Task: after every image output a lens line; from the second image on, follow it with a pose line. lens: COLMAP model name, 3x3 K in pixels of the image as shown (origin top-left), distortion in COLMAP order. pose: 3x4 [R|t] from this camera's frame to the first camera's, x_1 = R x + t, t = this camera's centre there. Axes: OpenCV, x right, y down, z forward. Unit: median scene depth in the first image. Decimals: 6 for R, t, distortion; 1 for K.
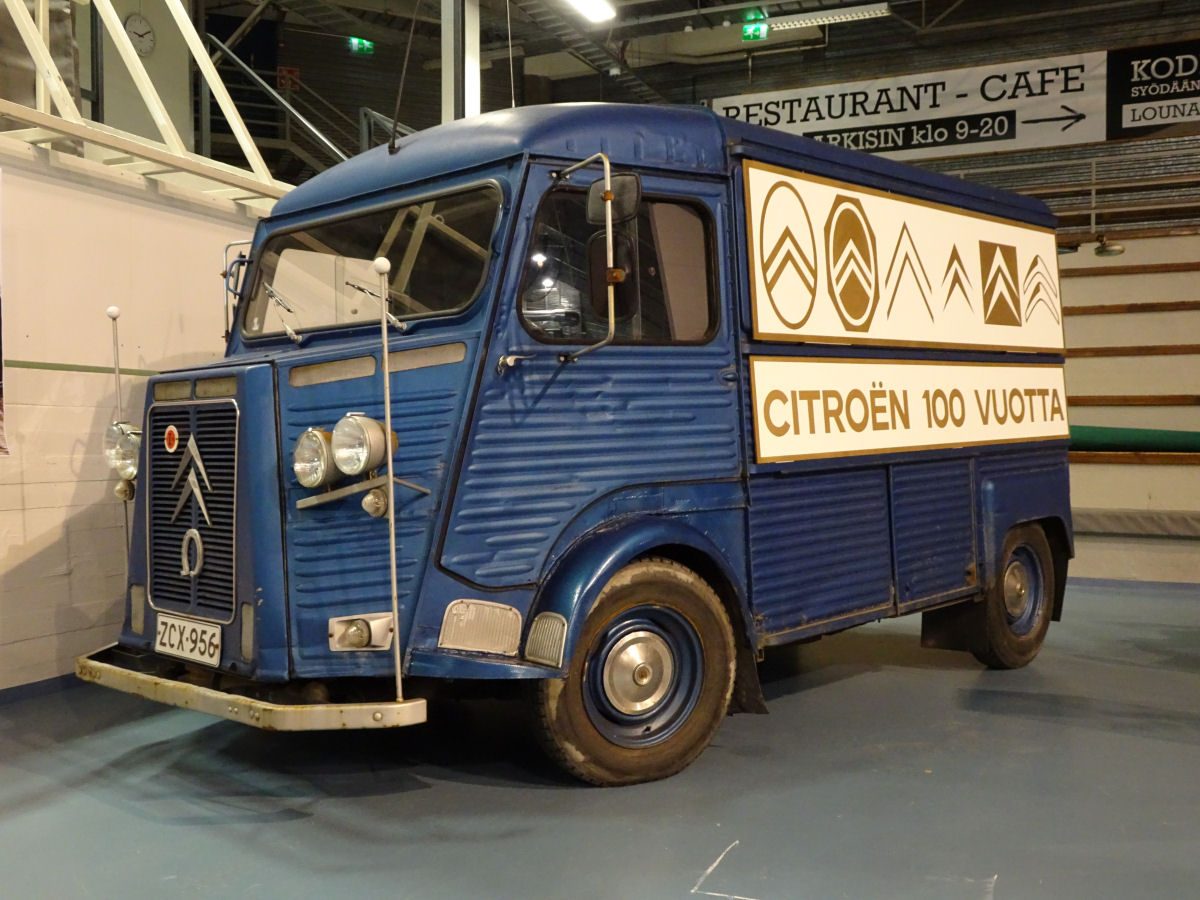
lens RADIAL K [[1183.9, 0, 599.3], [0, 1183.9, 449.6], [0, 0, 1]] dist [0.025621, 0.000000]
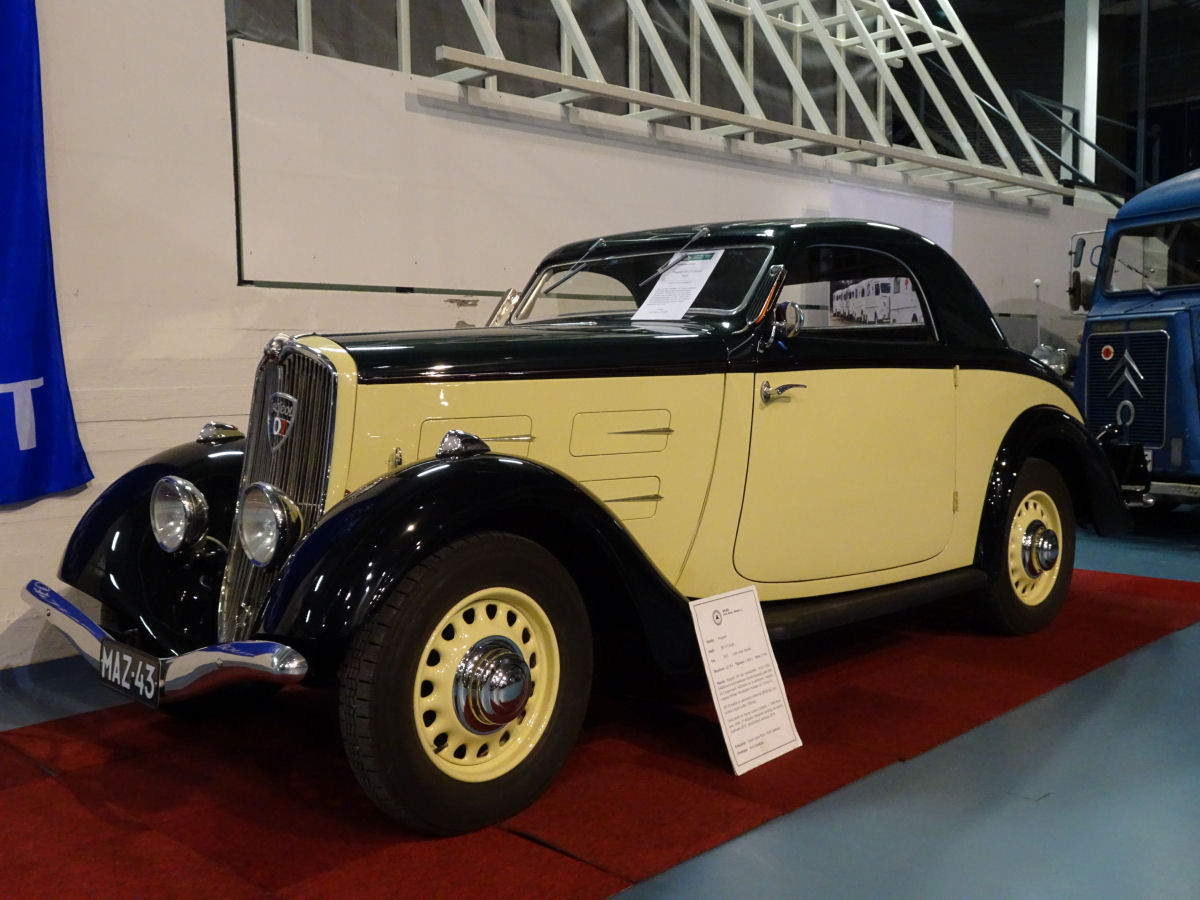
lens RADIAL K [[1183.9, 0, 600.8], [0, 1183.9, 448.3], [0, 0, 1]] dist [0.025621, 0.000000]
pose [[0.920139, 0.015174, -0.391297, -0.311653], [0.007254, 0.998417, 0.055776, 0.026406], [0.391524, -0.054161, 0.918572, -0.878573]]
